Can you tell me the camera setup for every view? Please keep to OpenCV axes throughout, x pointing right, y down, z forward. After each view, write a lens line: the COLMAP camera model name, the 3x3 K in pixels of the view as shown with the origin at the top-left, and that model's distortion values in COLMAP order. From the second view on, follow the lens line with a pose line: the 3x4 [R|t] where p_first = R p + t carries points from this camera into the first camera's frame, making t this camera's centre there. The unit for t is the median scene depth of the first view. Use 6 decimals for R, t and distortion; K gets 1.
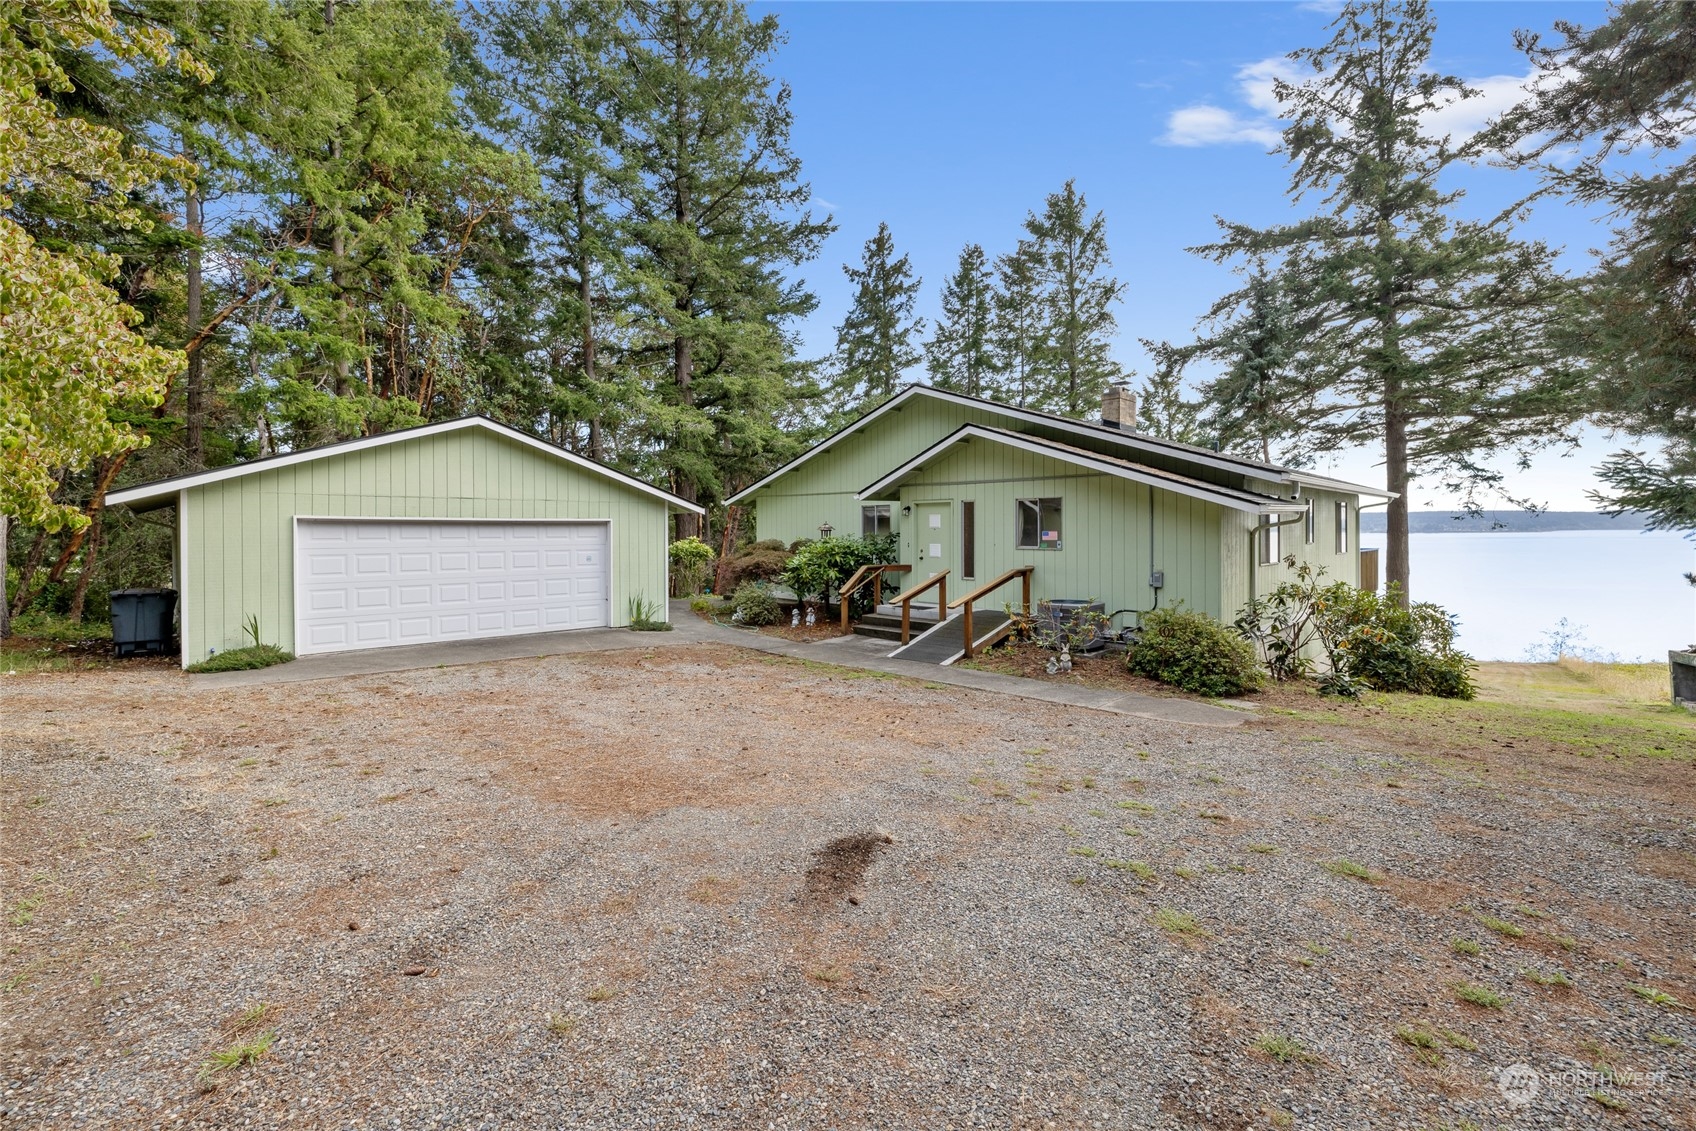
lens RADIAL K [[833.4, 0, 850.9], [0, 833.4, 561.9], [0, 0, 1]] dist [0.028376, 0.001153]
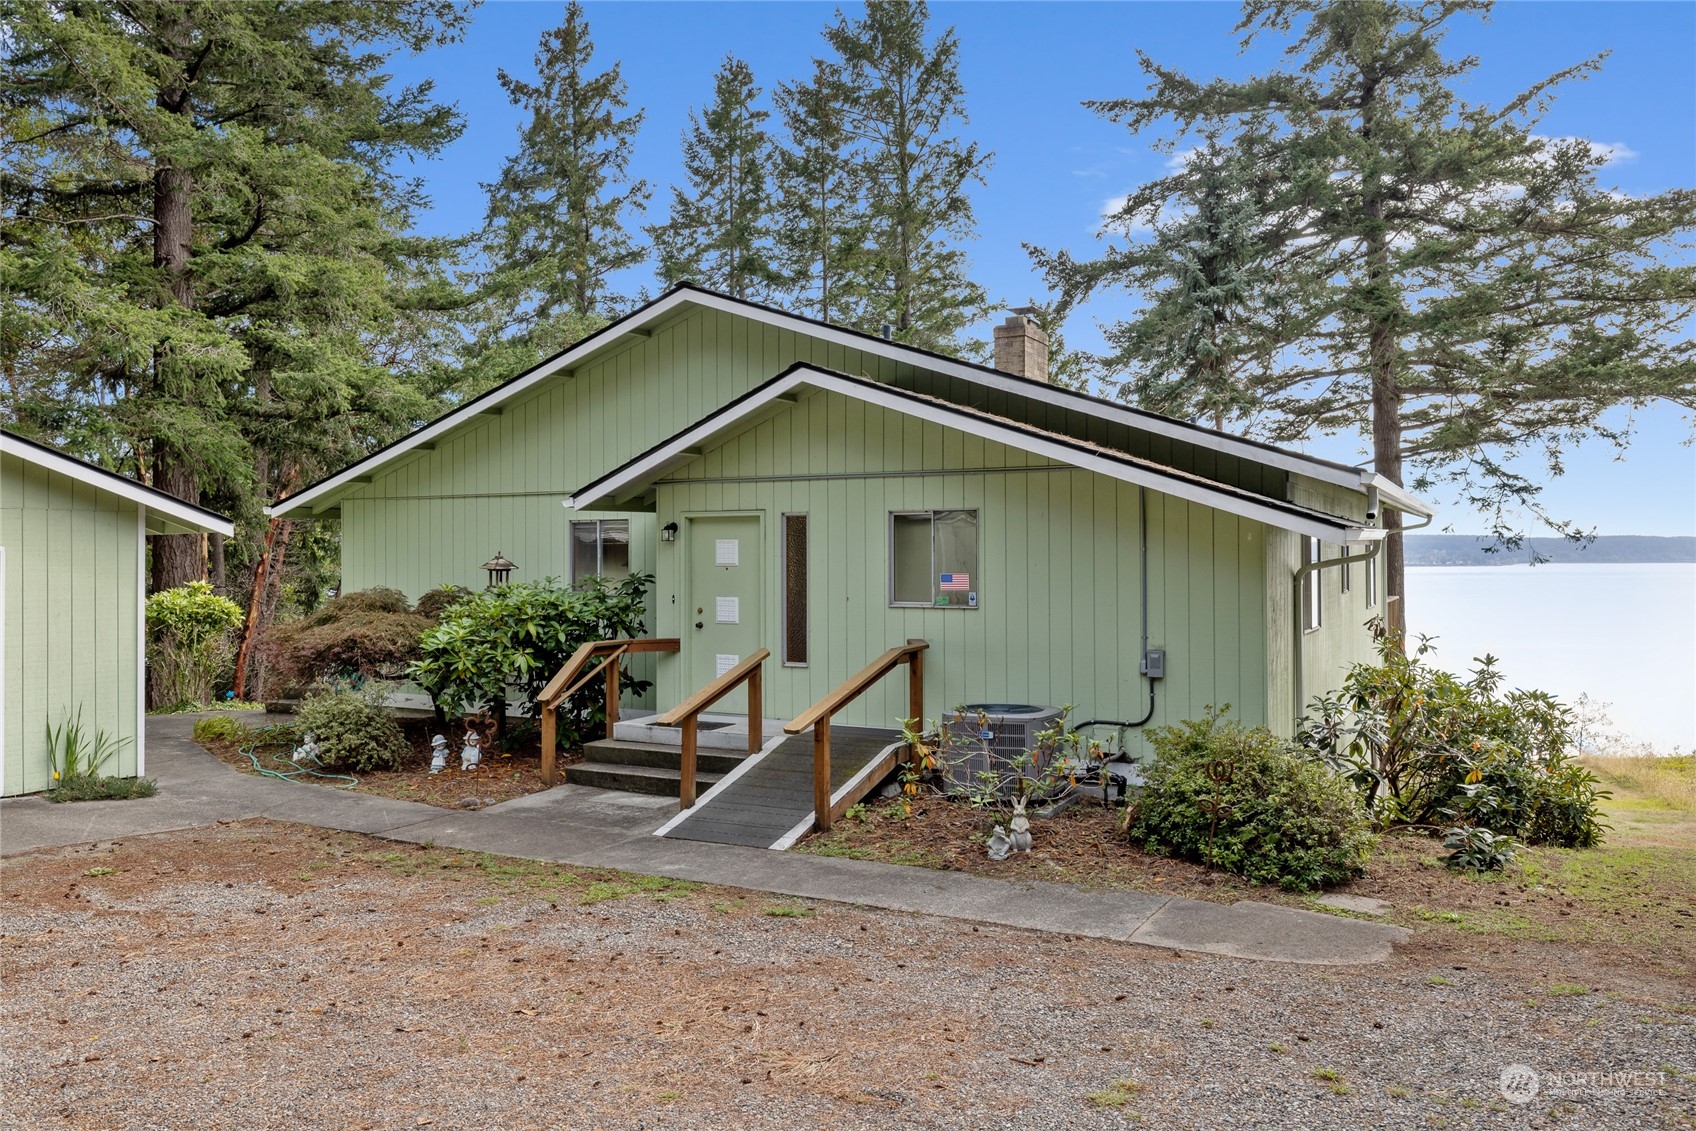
lens RADIAL K [[1320.2, 0, 844.3], [0, 1320.2, 567.5], [0, 0, 1]] dist [0.011955, -0.009979]
pose [[0.958297, -0.000558, 0.285774, -0.048667], [0.009078, 0.999553, -0.028488, -0.012913], [-0.285630, 0.029895, 0.957873, 0.164346]]
